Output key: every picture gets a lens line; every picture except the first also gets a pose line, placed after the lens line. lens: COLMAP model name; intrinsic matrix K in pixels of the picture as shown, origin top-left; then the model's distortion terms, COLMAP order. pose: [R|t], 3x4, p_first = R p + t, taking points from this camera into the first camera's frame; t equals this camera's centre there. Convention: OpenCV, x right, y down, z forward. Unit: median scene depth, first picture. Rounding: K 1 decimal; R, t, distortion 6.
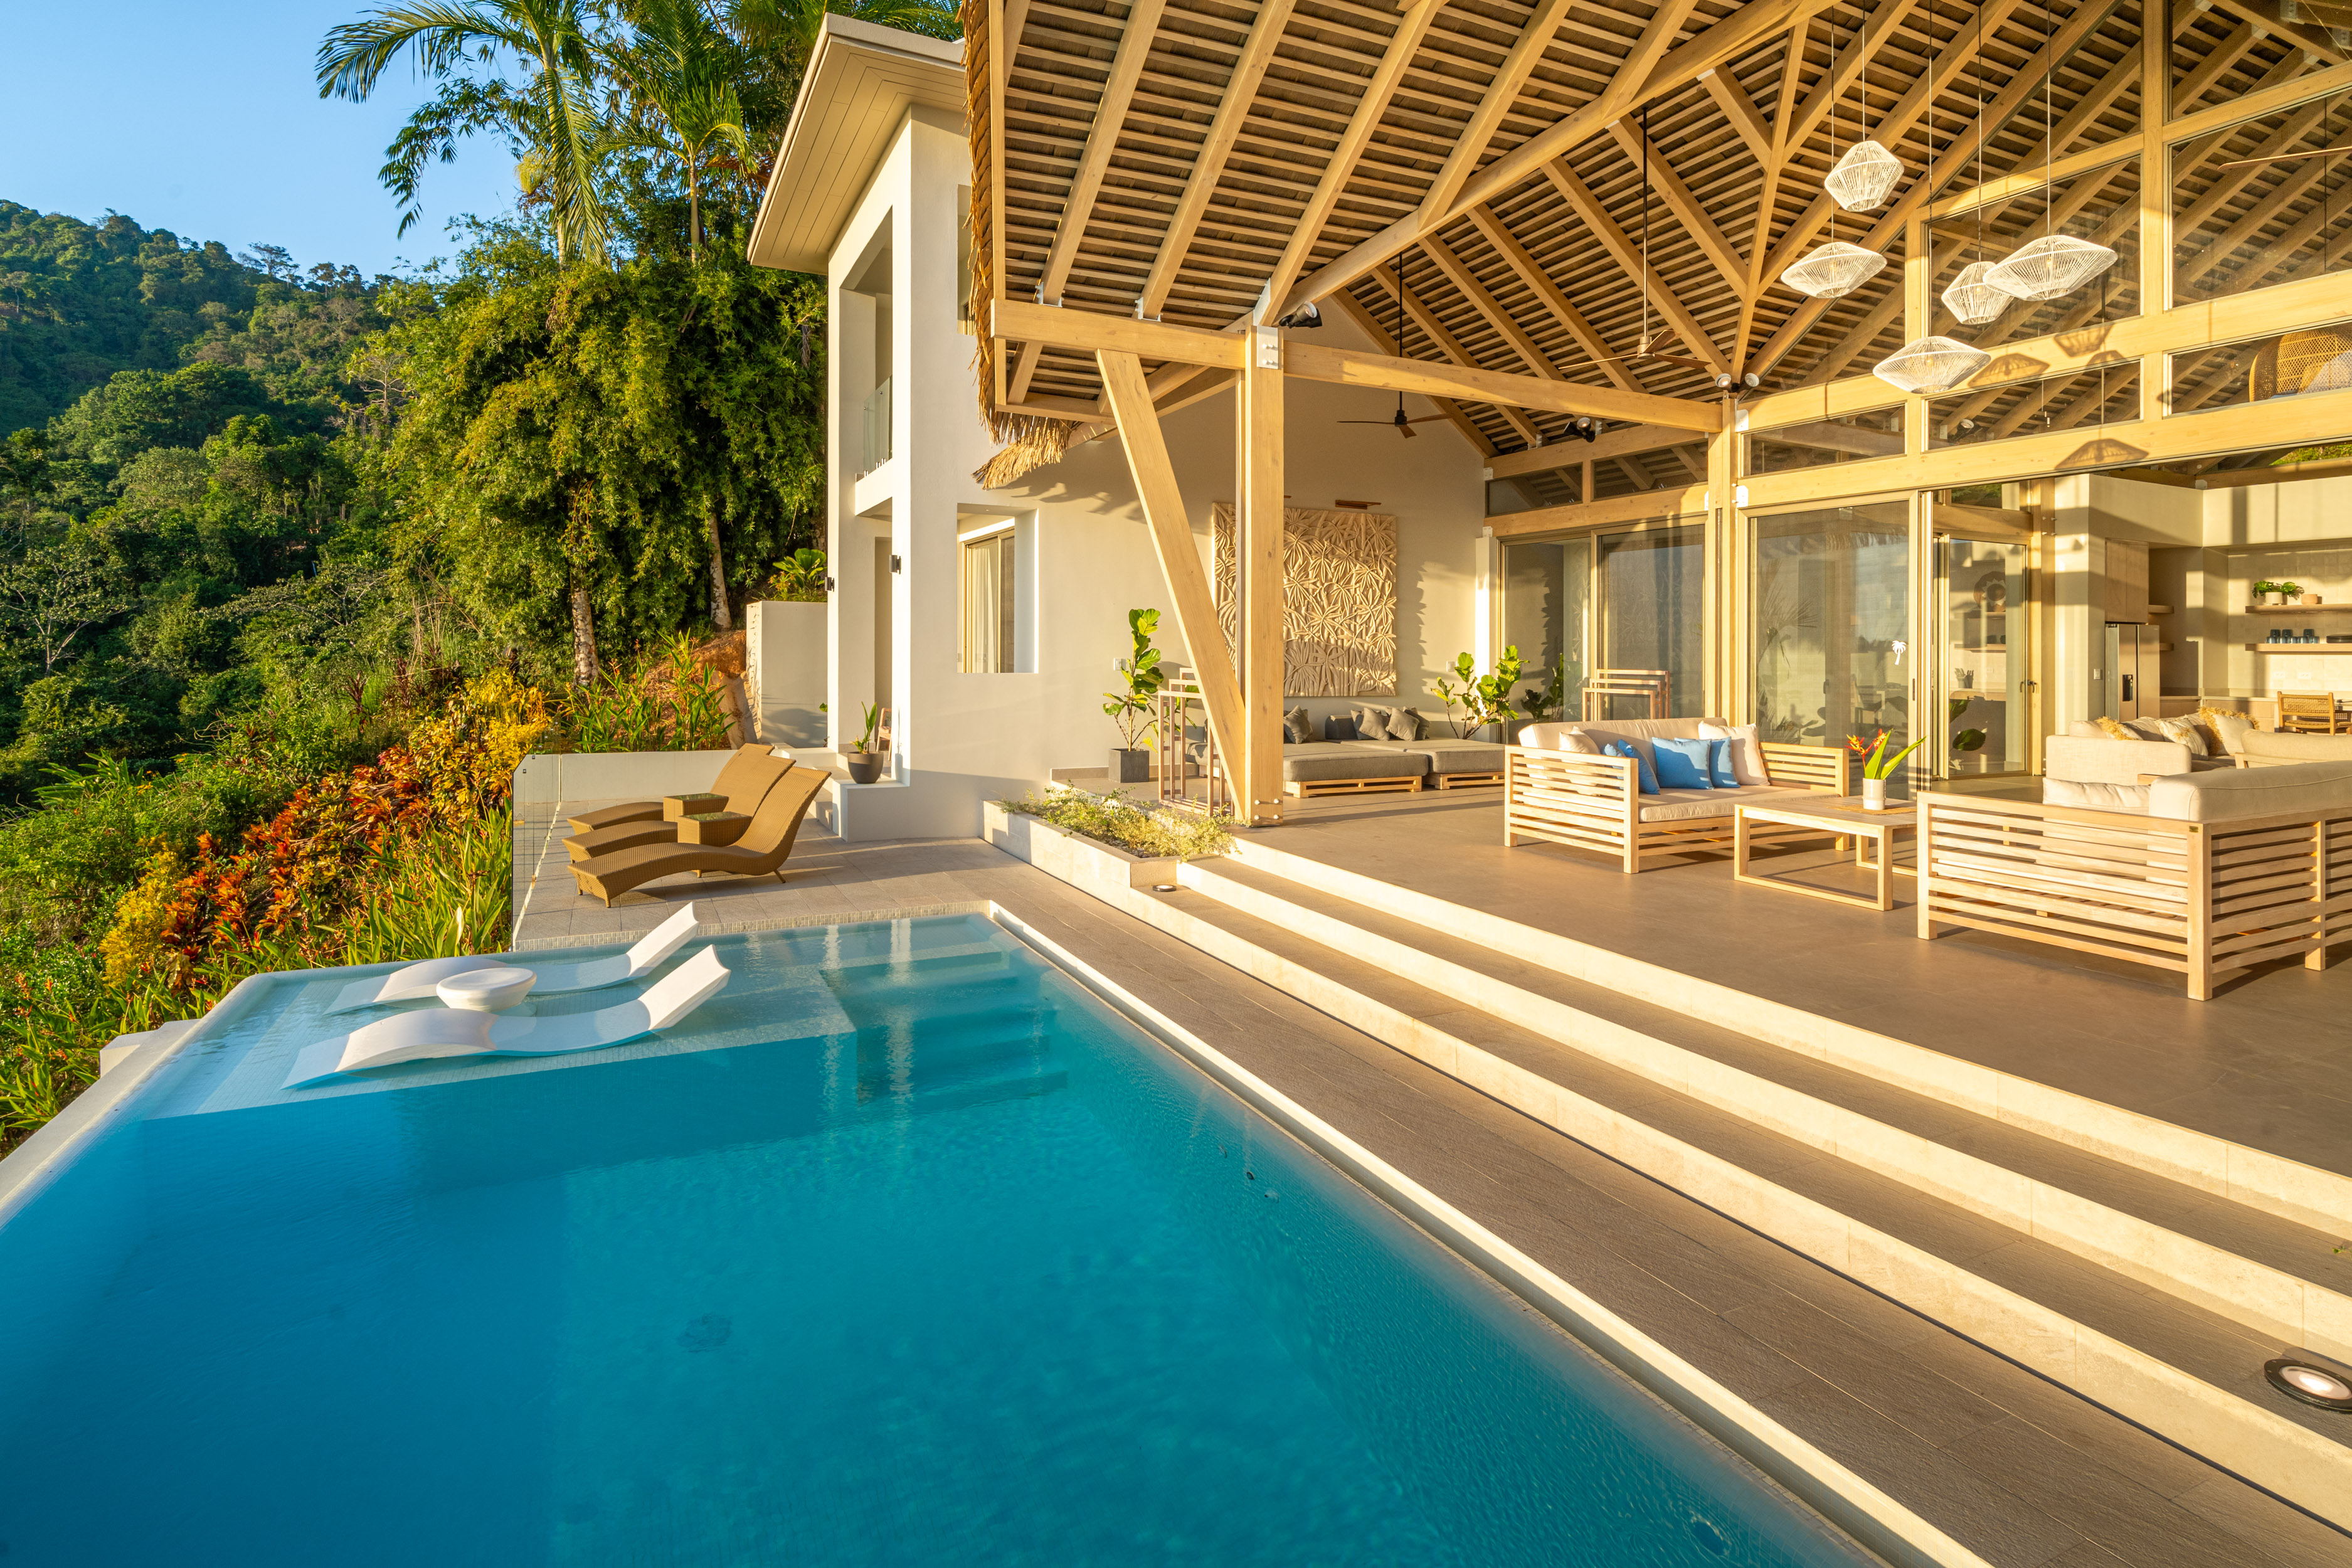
lens RADIAL K [[1164.4, 0, 1174.7], [0, 1164.4, 590.1], [0, 0, 1]] dist [0.000013, 0.000148]
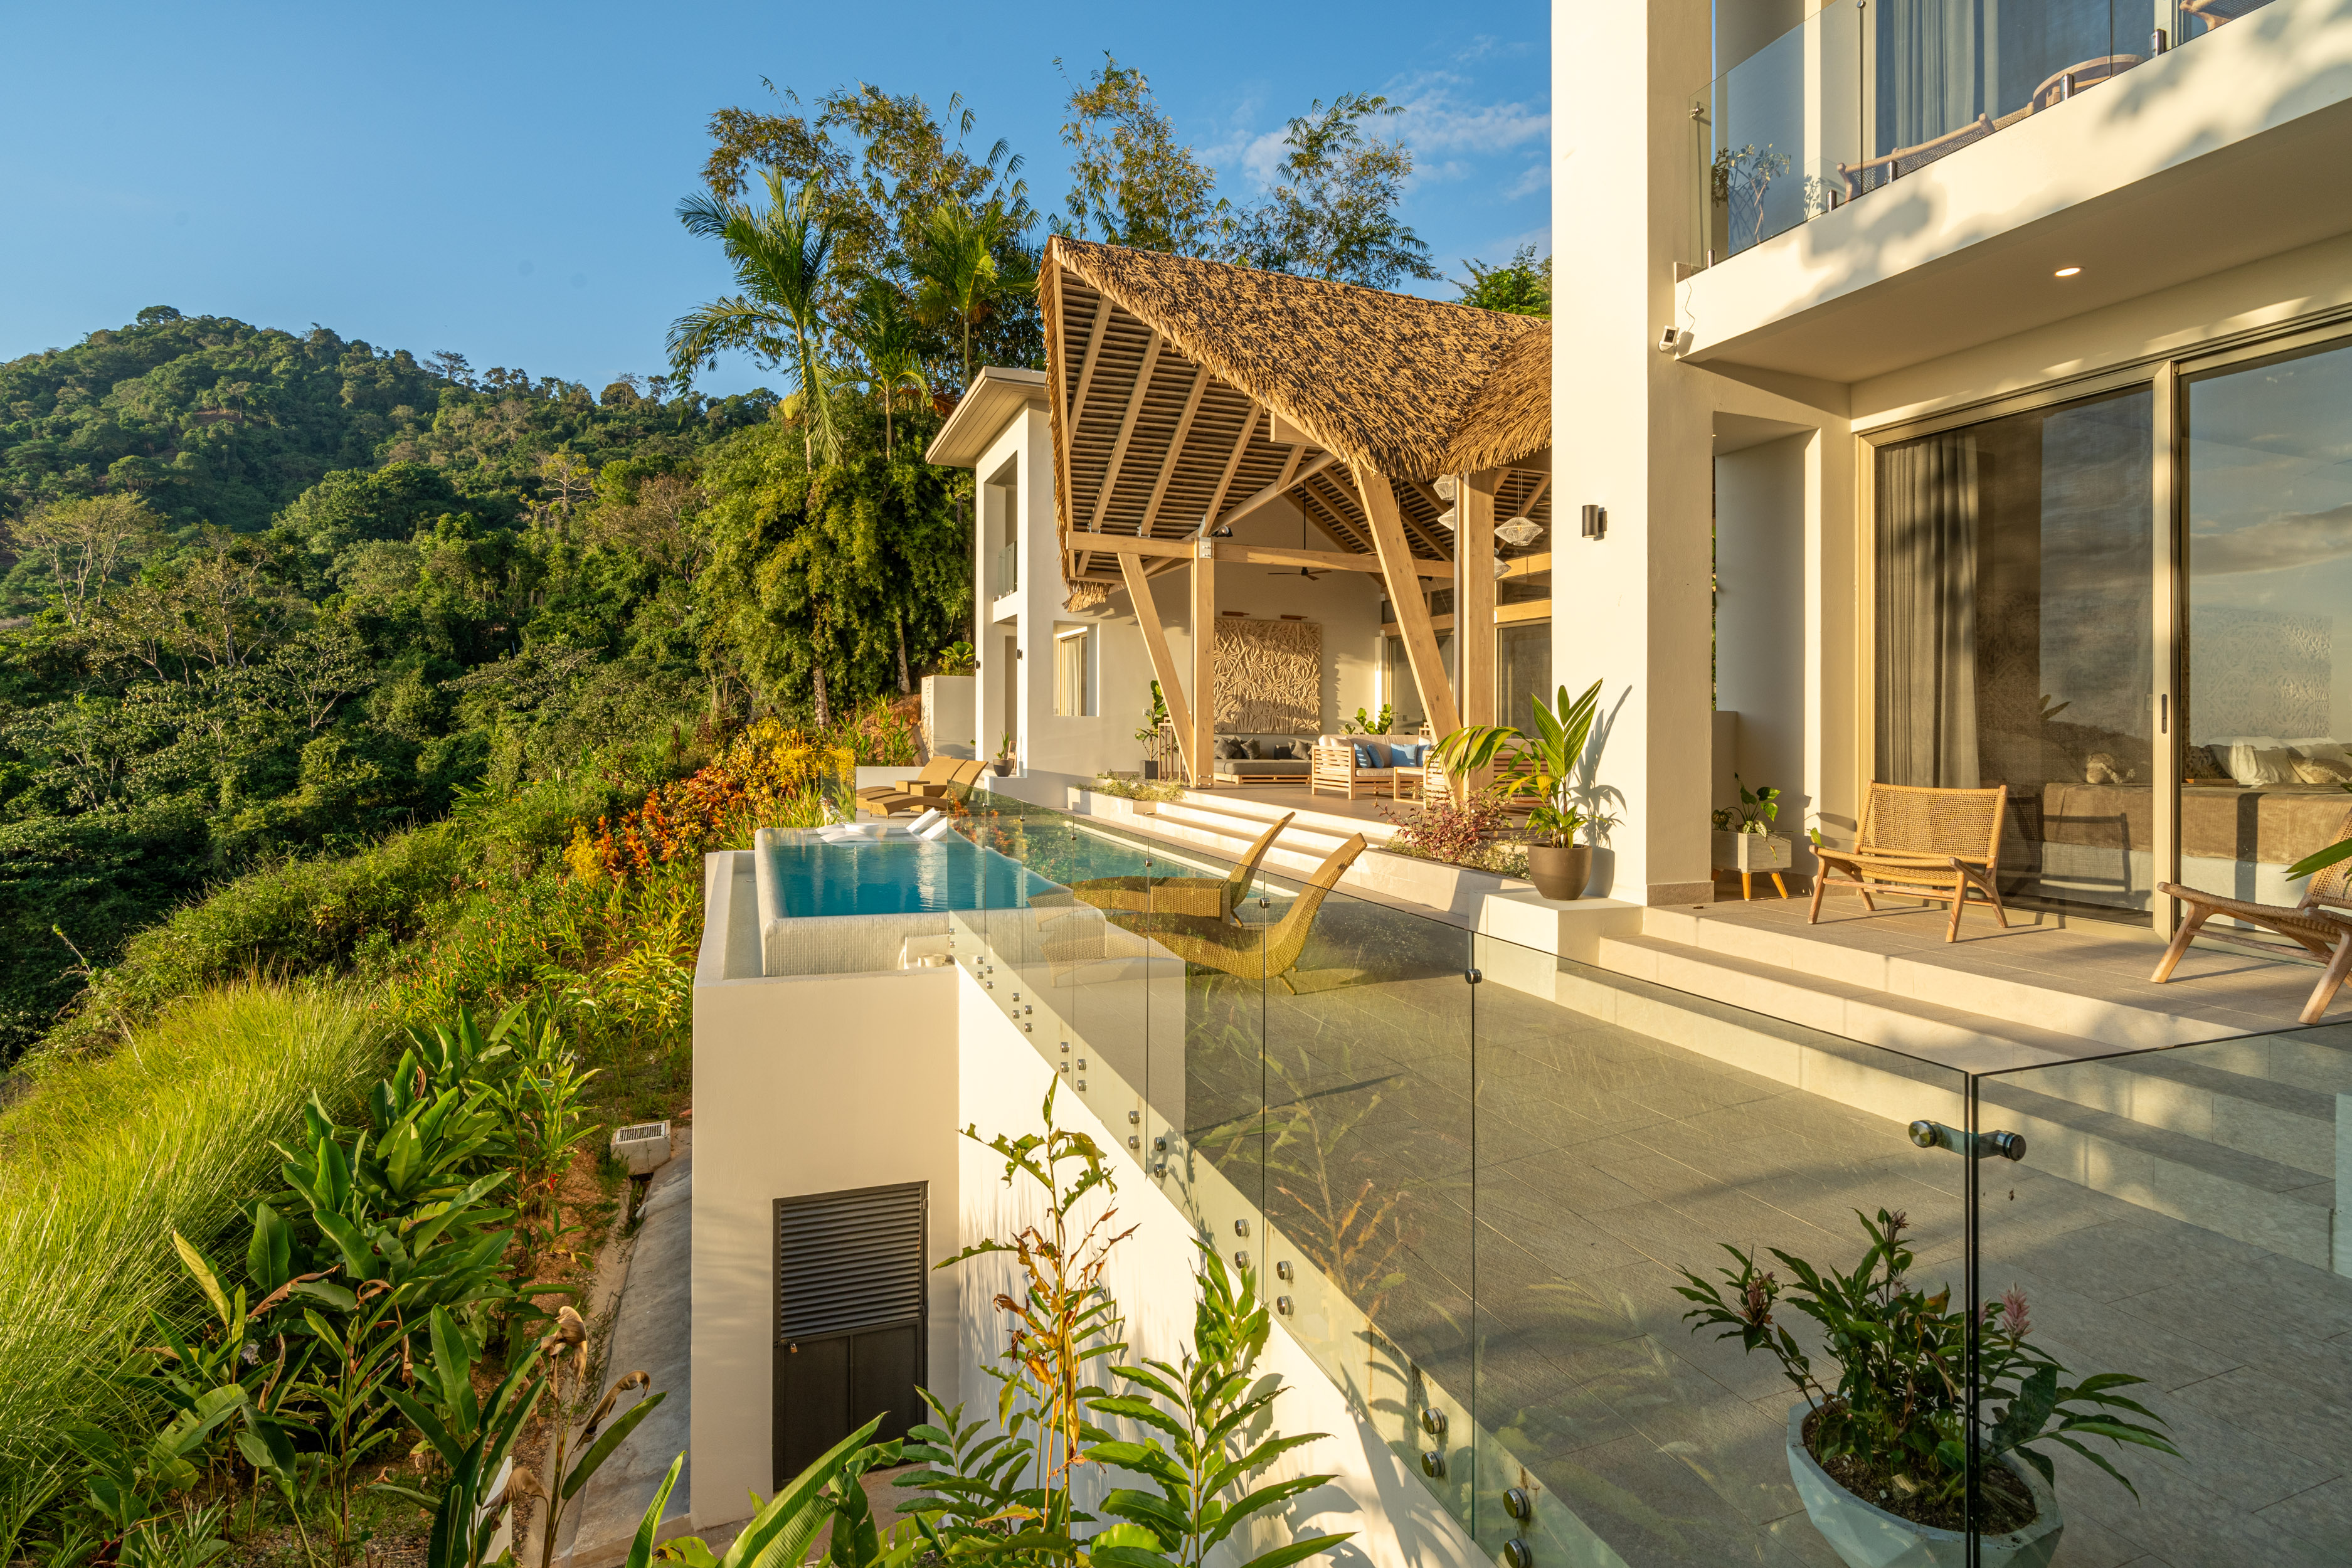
lens RADIAL K [[1156.1, 0, 1173.7], [0, 1156.1, 678.7], [0, 0, 1]] dist [0.014455, -0.000014]
pose [[0.995640, 0.003571, -0.093215, 0.111627], [-0.002703, 0.999952, 0.009437, -0.001754], [0.093244, -0.009144, 0.995601, -0.513924]]
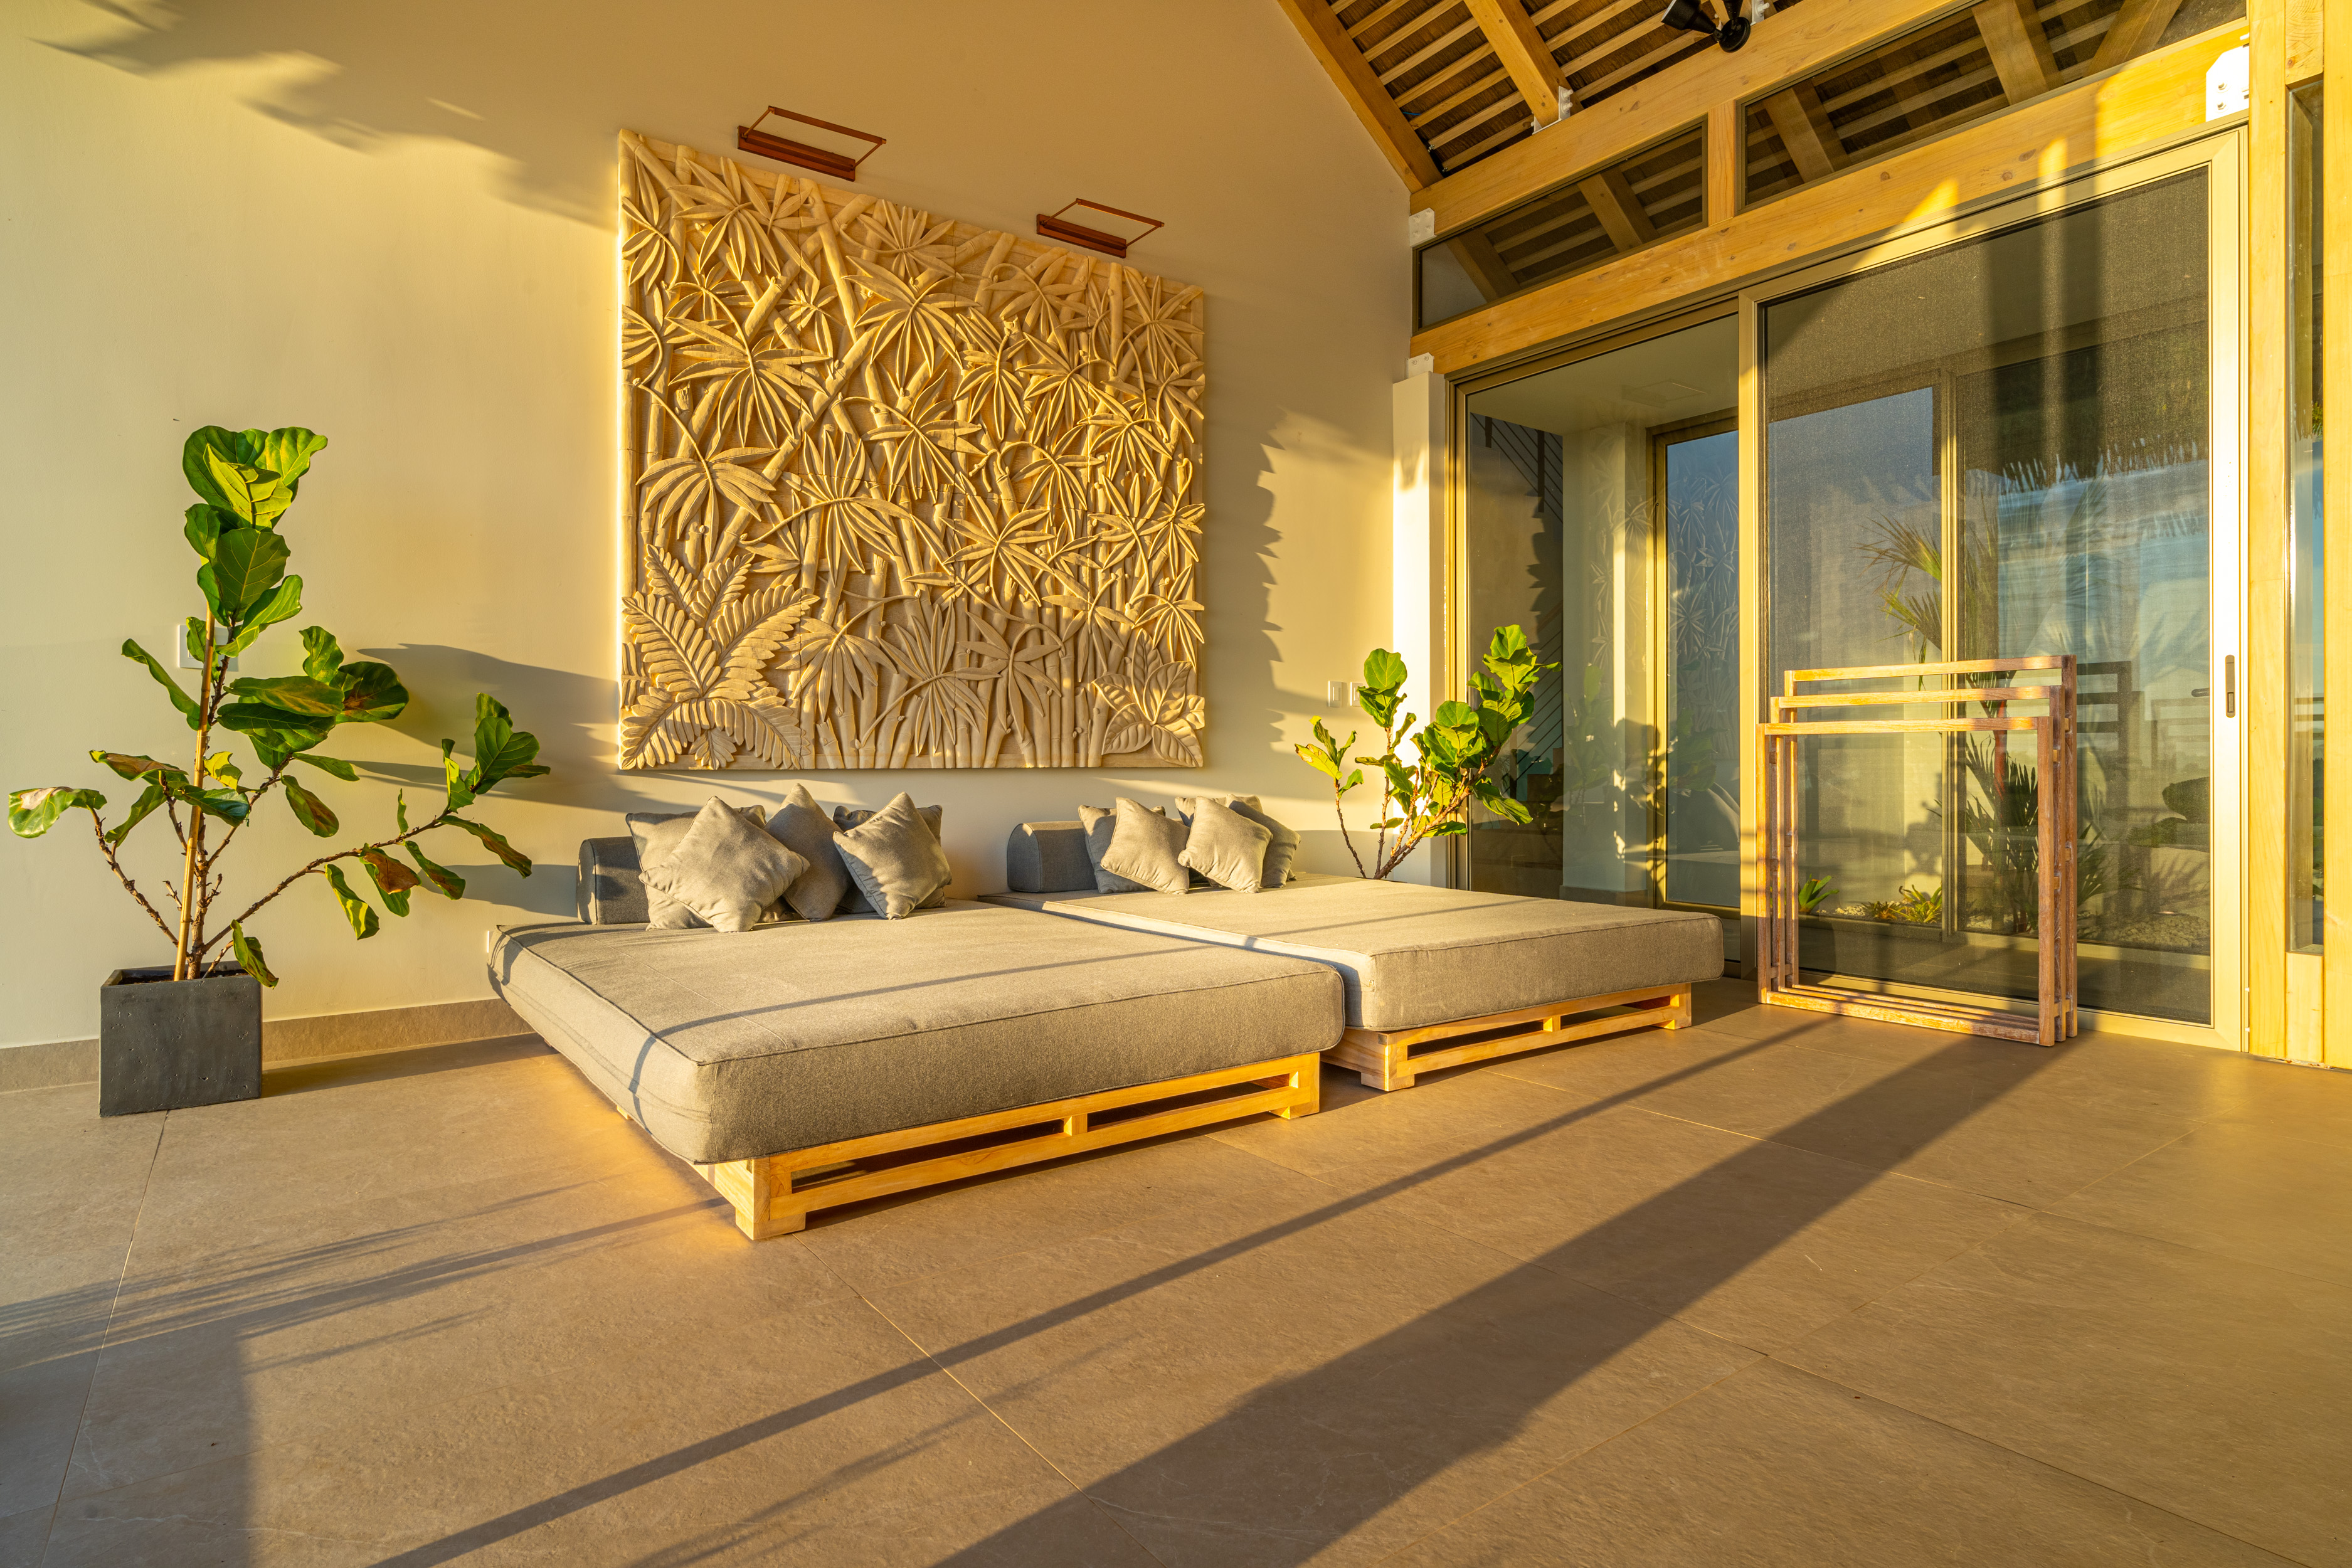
lens RADIAL K [[1253.4, 0, 1175.2], [0, 1253.4, 704.1], [0, 0, 1]] dist [-0.000428, -0.000097]
pose [[0.983619, -0.003666, 0.180225, 0.088317], [0.002099, 0.999958, 0.008886, 0.054737], [-0.180250, -0.008362, 0.983585, 0.493907]]
